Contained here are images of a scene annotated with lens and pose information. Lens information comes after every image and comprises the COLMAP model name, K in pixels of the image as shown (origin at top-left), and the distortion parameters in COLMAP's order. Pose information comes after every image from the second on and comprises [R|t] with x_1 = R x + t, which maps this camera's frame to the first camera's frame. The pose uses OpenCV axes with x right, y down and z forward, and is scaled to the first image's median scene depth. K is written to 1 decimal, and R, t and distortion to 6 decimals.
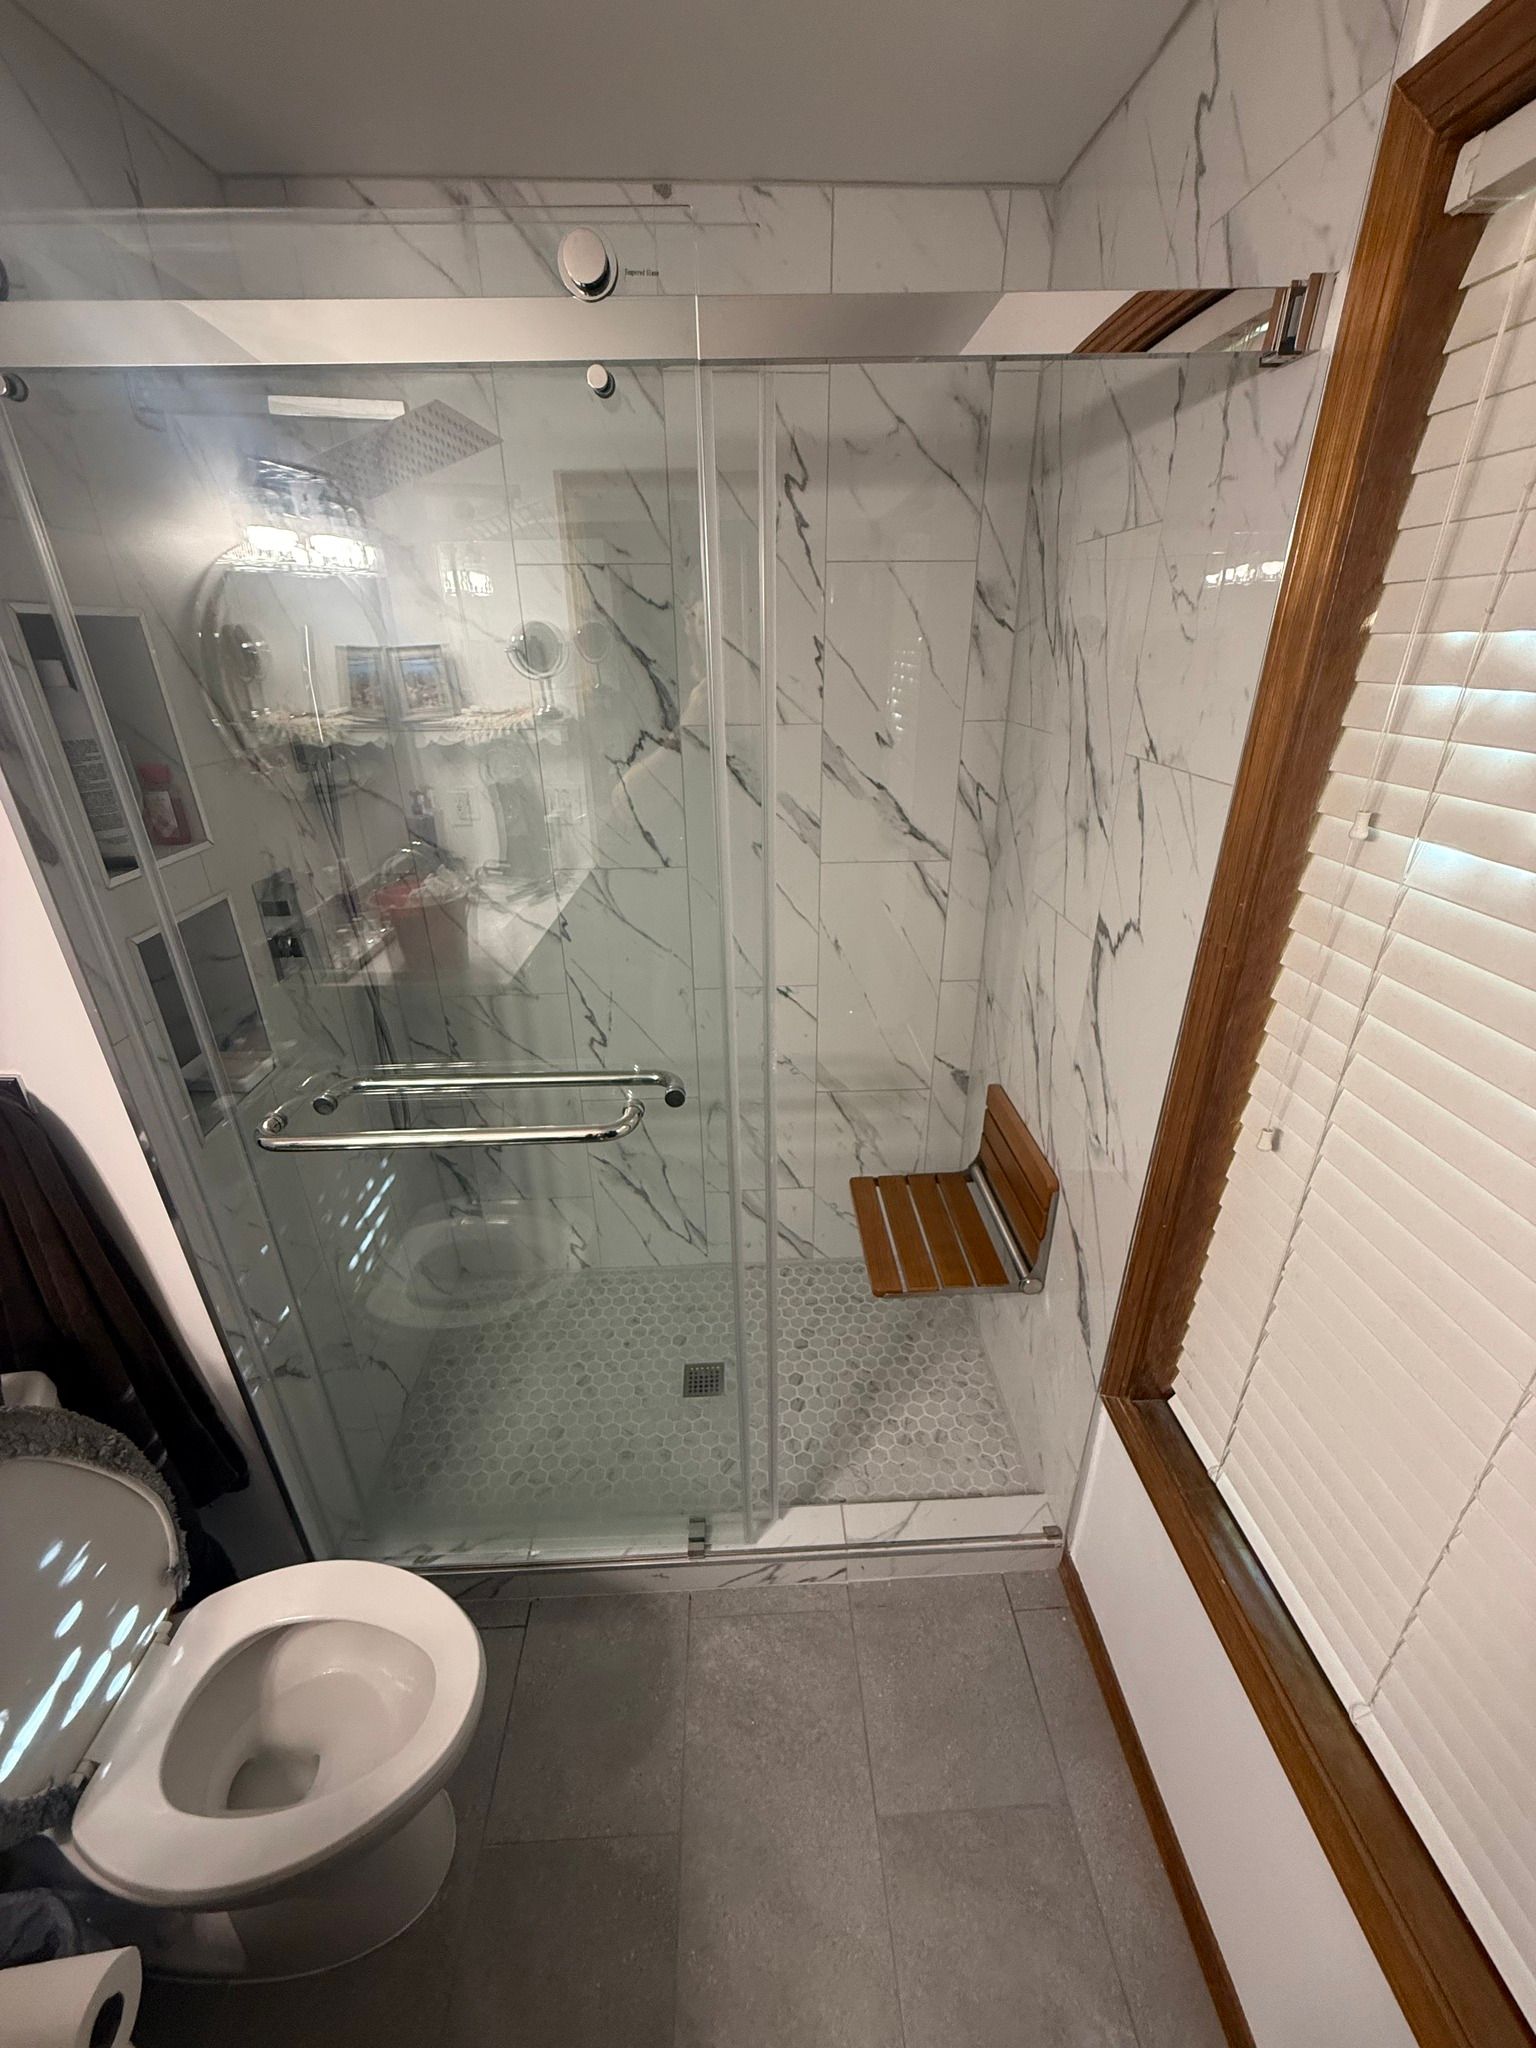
lens RADIAL K [[819.2, 0, 768.2], [0, 819.2, 1025.7], [0, 0, 1]] dist [0.000048, 0.000621]
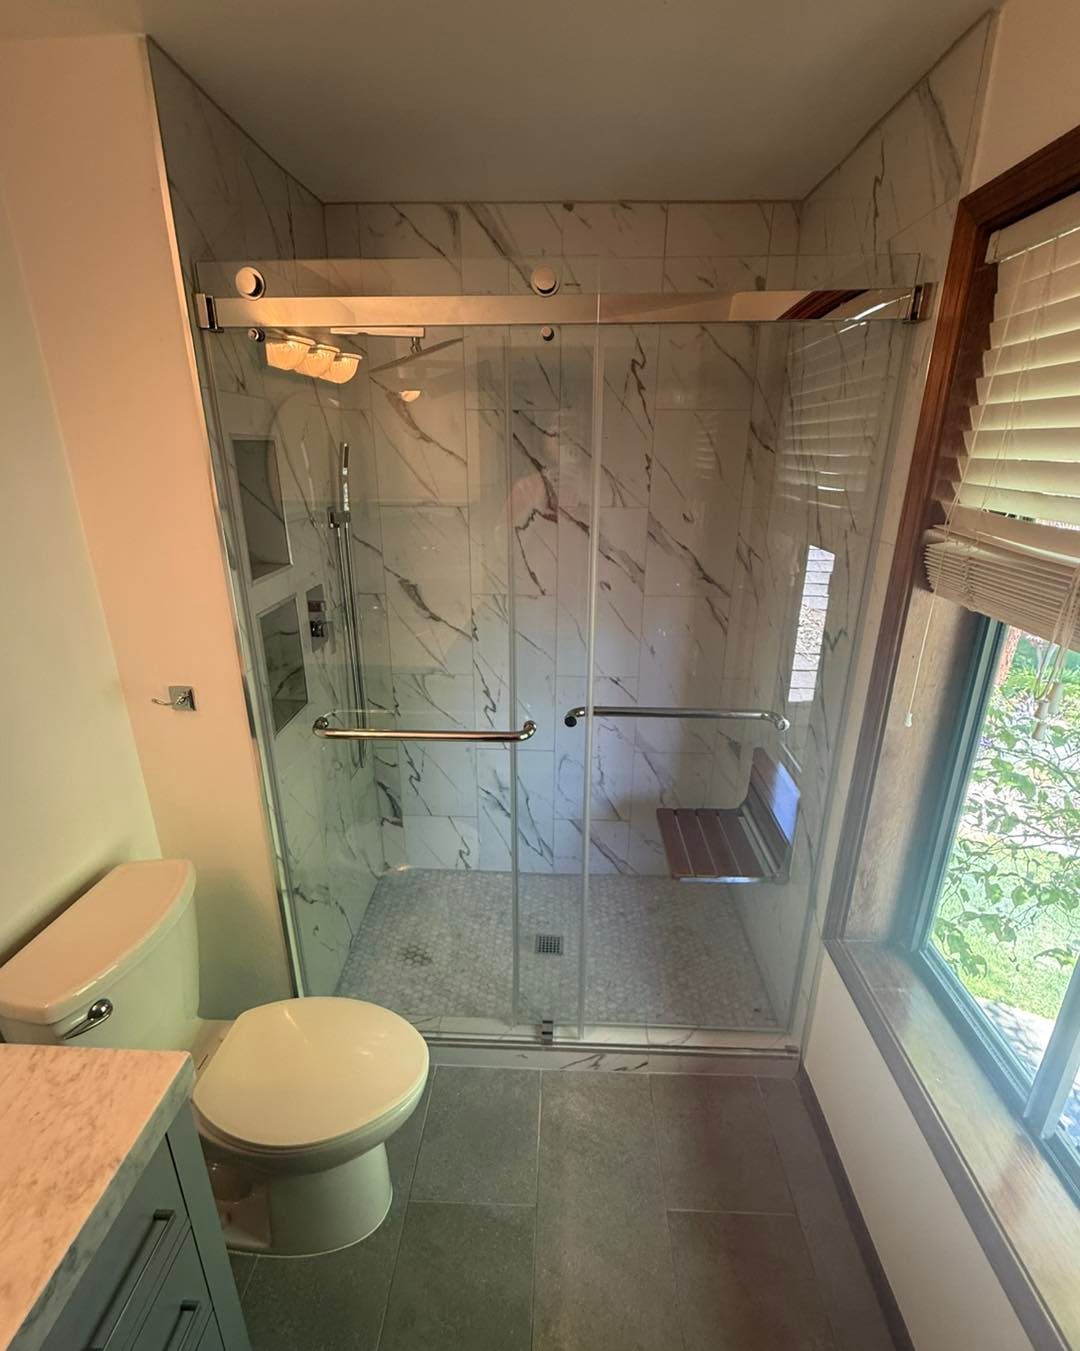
lens RADIAL K [[647.0, 0, 536.7], [0, 647.0, 679.5], [0, 0, 1]] dist [-0.000822, -0.000622]
pose [[0.996206, 0.041678, -0.076392, -0.042468], [-0.048719, 0.994496, -0.092759, 0.091912], [0.072105, 0.096129, 0.992754, -0.231394]]
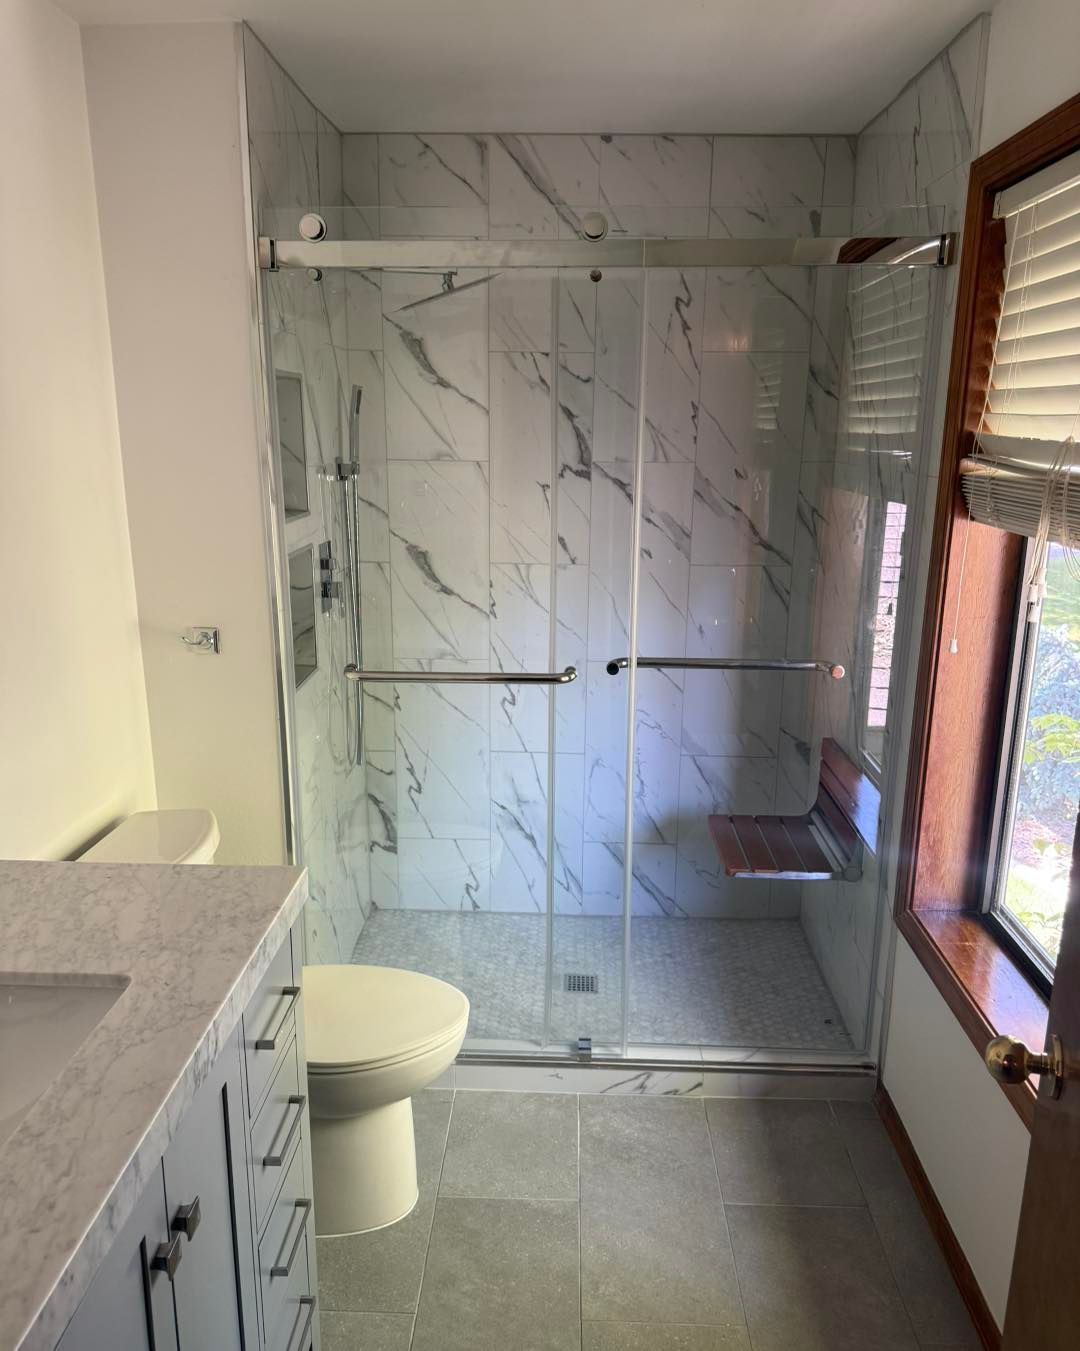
lens RADIAL K [[999.9, 0, 530.8], [0, 999.9, 682.9], [0, 0, 1]] dist [0.130623, -0.211315]
pose [[0.996165, 0.037892, -0.078859, -0.066764], [-0.051762, 0.981925, -0.182054, 0.346533], [0.070535, 0.185438, 0.980121, -0.663807]]
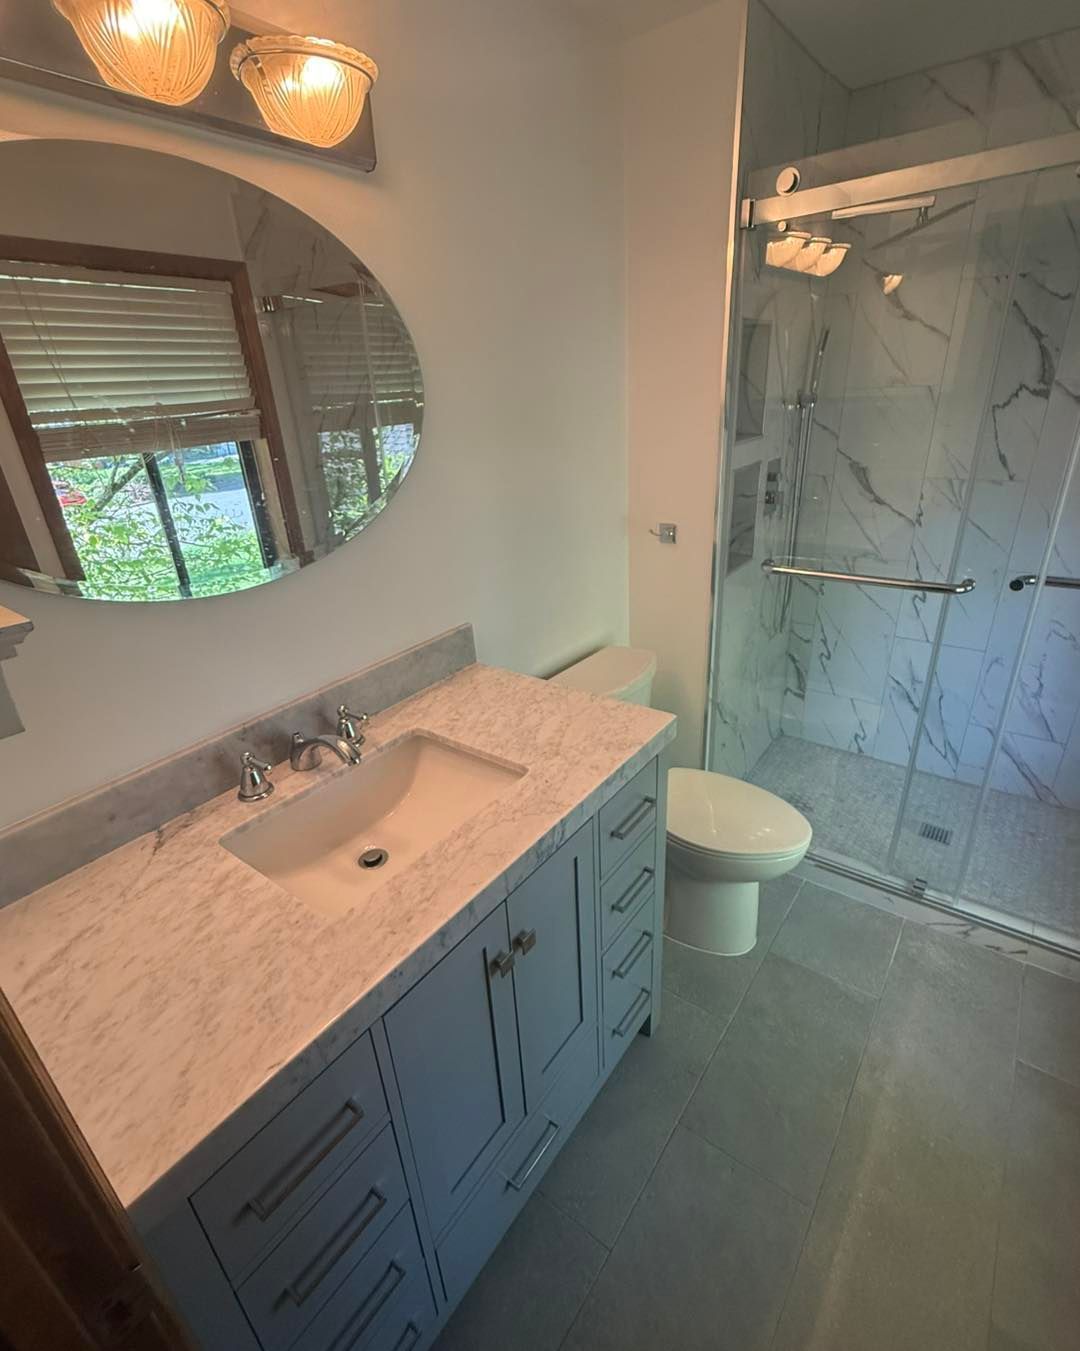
lens RADIAL K [[641.7, 0, 540.6], [0, 641.7, 678.1], [0, 0, 1]] dist [-0.000428, 0.000133]
pose [[0.769434, 0.235108, -0.593882, -0.008236], [-0.226029, 0.969851, 0.091103, 0.272873], [0.597397, 0.064137, 0.799377, -0.462143]]
